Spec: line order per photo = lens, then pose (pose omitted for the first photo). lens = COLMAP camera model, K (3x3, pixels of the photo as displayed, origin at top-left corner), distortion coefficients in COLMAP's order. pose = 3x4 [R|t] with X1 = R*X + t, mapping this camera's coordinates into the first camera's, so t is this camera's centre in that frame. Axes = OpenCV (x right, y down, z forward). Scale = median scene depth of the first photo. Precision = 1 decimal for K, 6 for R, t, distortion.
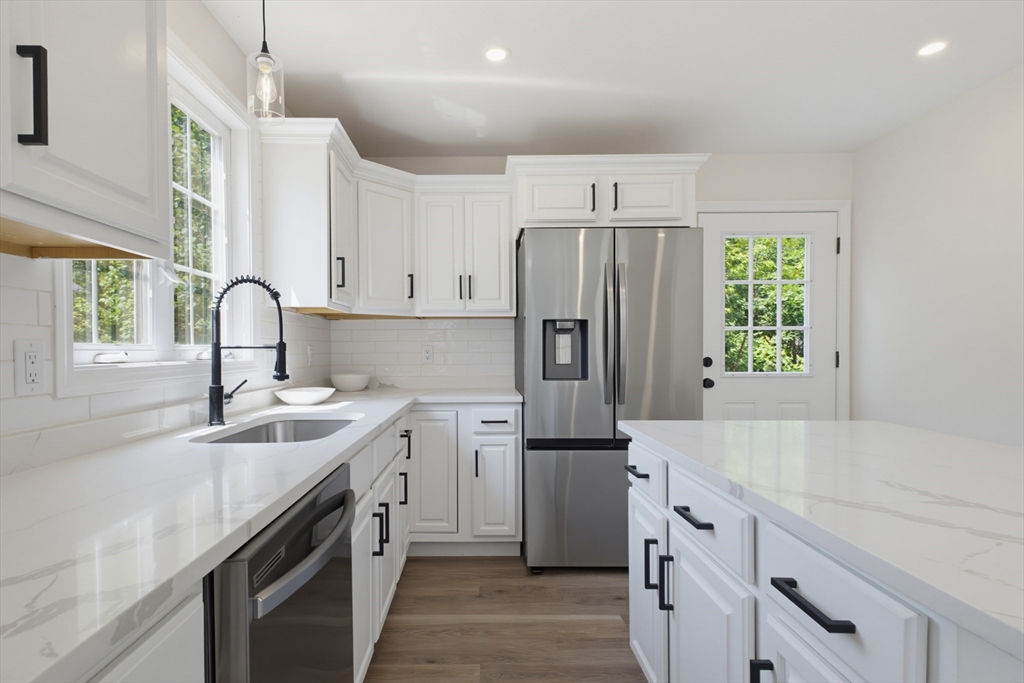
lens RADIAL K [[529.3, 0, 483.7], [0, 529.3, 359.0], [0, 0, 1]] dist [0.003151, 0.000619]
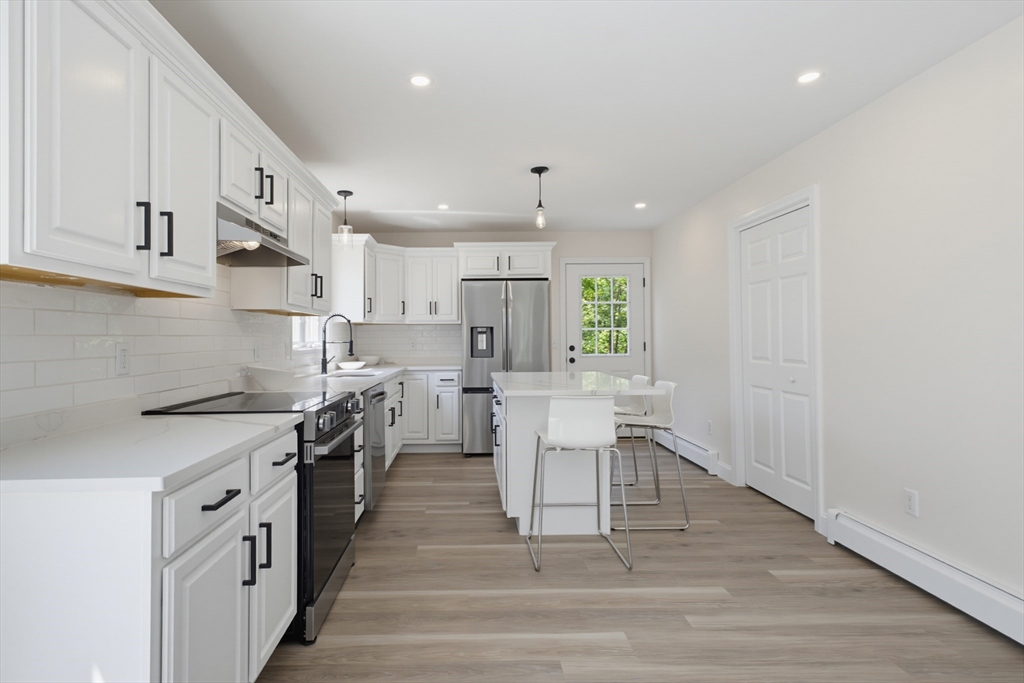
lens RADIAL K [[524.6, 0, 483.3], [0, 524.6, 330.4], [0, 0, 1]] dist [0.006755, 0.001803]
pose [[0.999713, -0.004448, 0.023535, 0.110466], [0.005274, 0.999368, -0.035149, 0.007446], [-0.023364, 0.035263, 0.999105, -0.935479]]
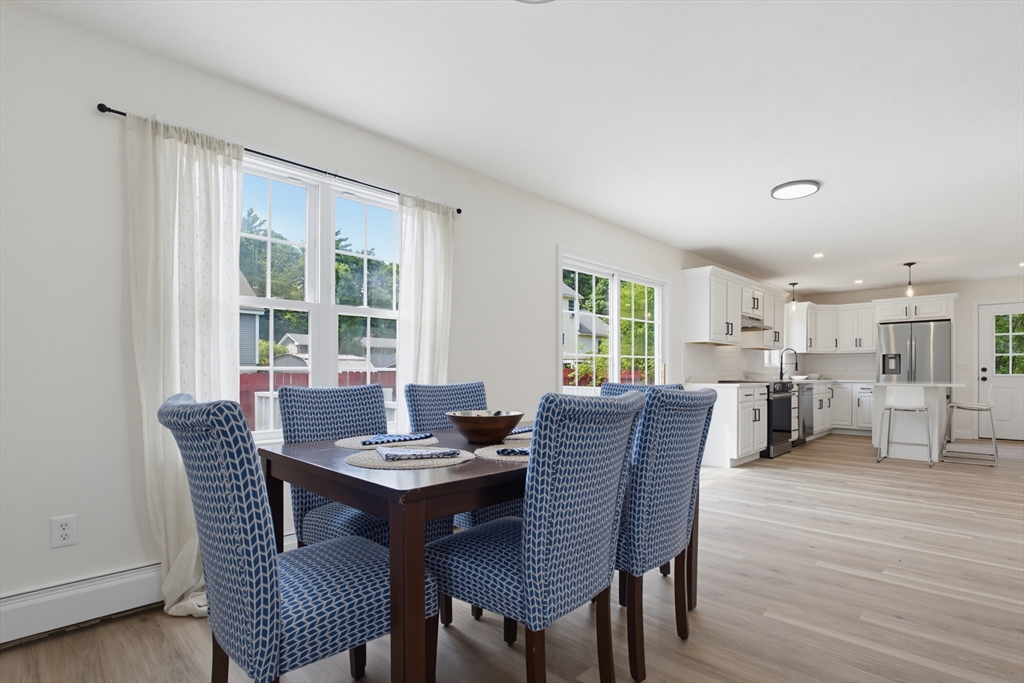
lens RADIAL K [[506.4, 0, 523.0], [0, 506.4, 372.3], [0, 0, 1]] dist [-0.025158, 0.004990]
pose [[0.721137, 0.002396, -0.692789, 0.601120], [-0.016175, 0.999780, -0.013380, 0.098709], [0.692604, 0.020855, 0.721017, -2.455382]]
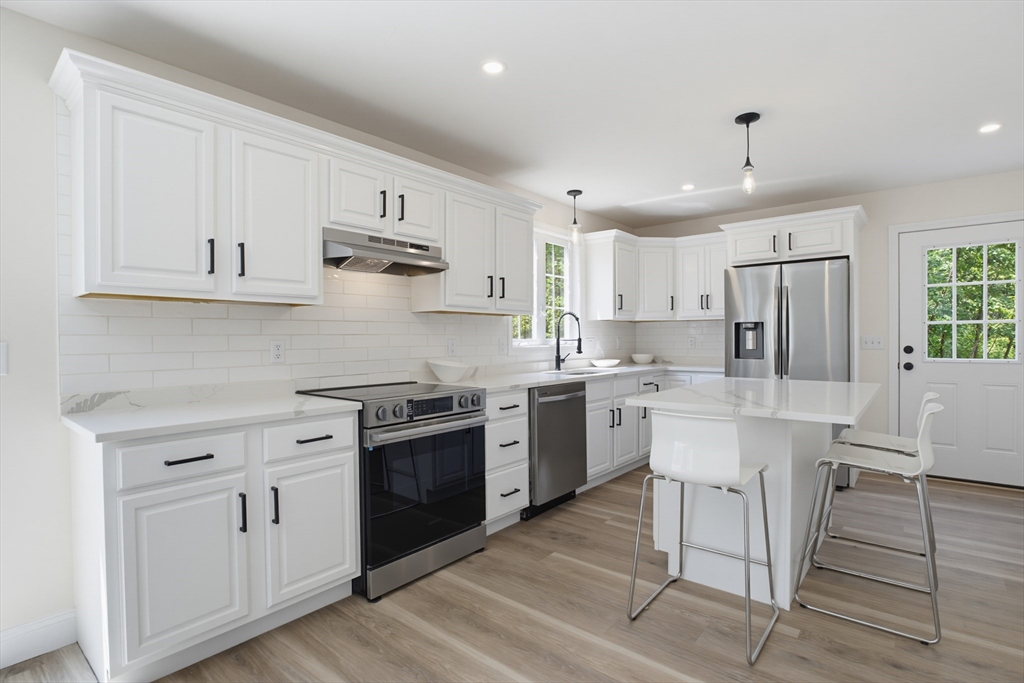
lens RADIAL K [[506.4, 0, 513.0], [0, 506.4, 342.0], [0, 0, 1]] dist [-0.025158, 0.004990]
pose [[0.771380, 0.002517, -0.636370, 0.573072], [-0.007860, 0.999954, -0.005572, 0.001600], [0.636326, 0.009301, 0.771364, -0.661824]]
